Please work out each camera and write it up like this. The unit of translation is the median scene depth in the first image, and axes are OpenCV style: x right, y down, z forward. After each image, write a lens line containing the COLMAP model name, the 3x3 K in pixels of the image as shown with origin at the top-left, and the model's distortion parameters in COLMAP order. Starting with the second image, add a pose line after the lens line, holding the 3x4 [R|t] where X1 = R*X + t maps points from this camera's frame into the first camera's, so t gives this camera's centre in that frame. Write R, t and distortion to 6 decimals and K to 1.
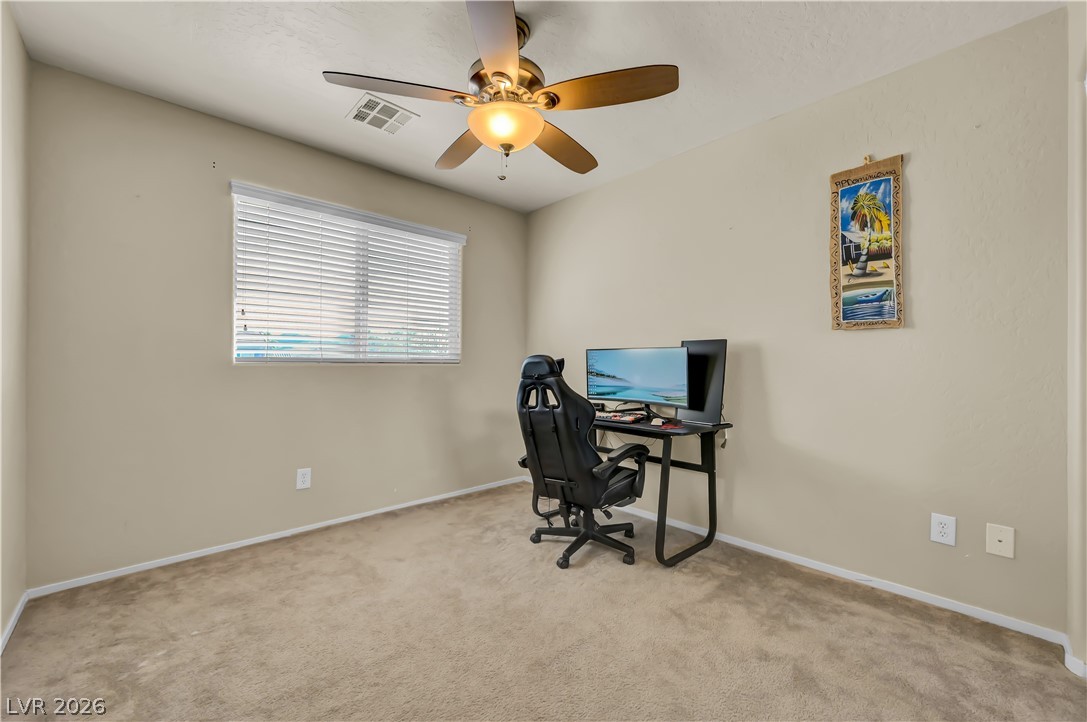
lens RADIAL K [[427.8, 0, 546.8], [0, 427.8, 360.0], [0, 0, 1]] dist [-0.000257, -0.000103]
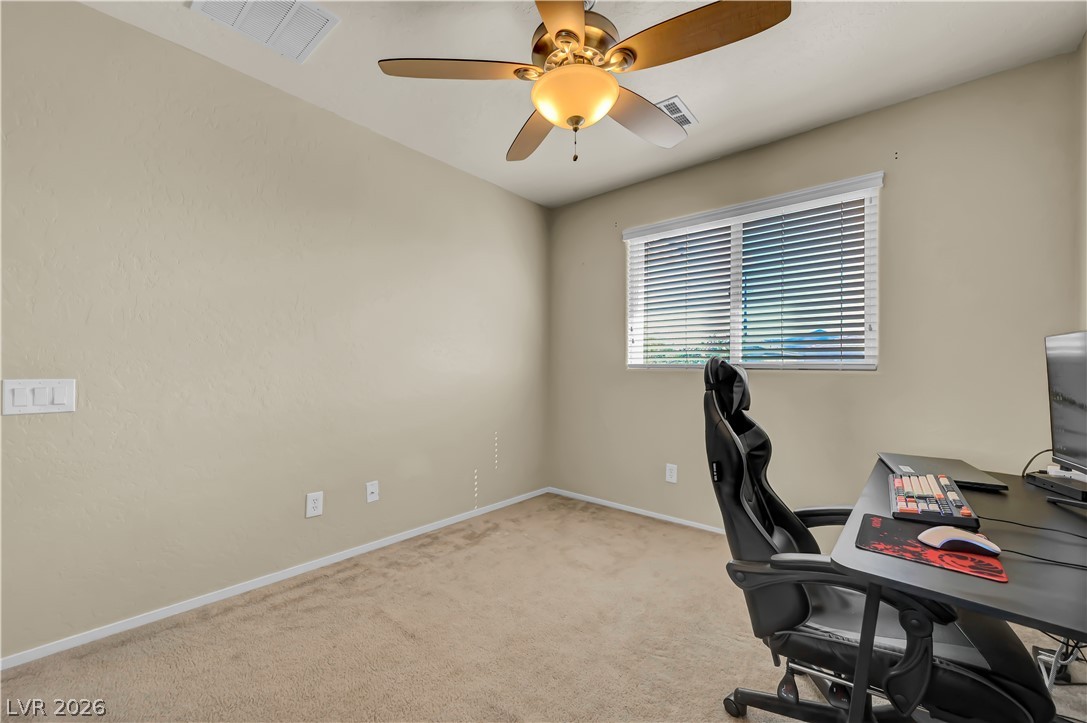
lens RADIAL K [[427.8, 0, 546.8], [0, 427.8, 360.5], [0, 0, 1]] dist [-0.000257, -0.000103]
pose [[0.112096, -0.018912, -0.993517, 0.611032], [0.001357, 0.999821, -0.018879, 0.007256], [0.993696, 0.000768, 0.112101, 0.678135]]
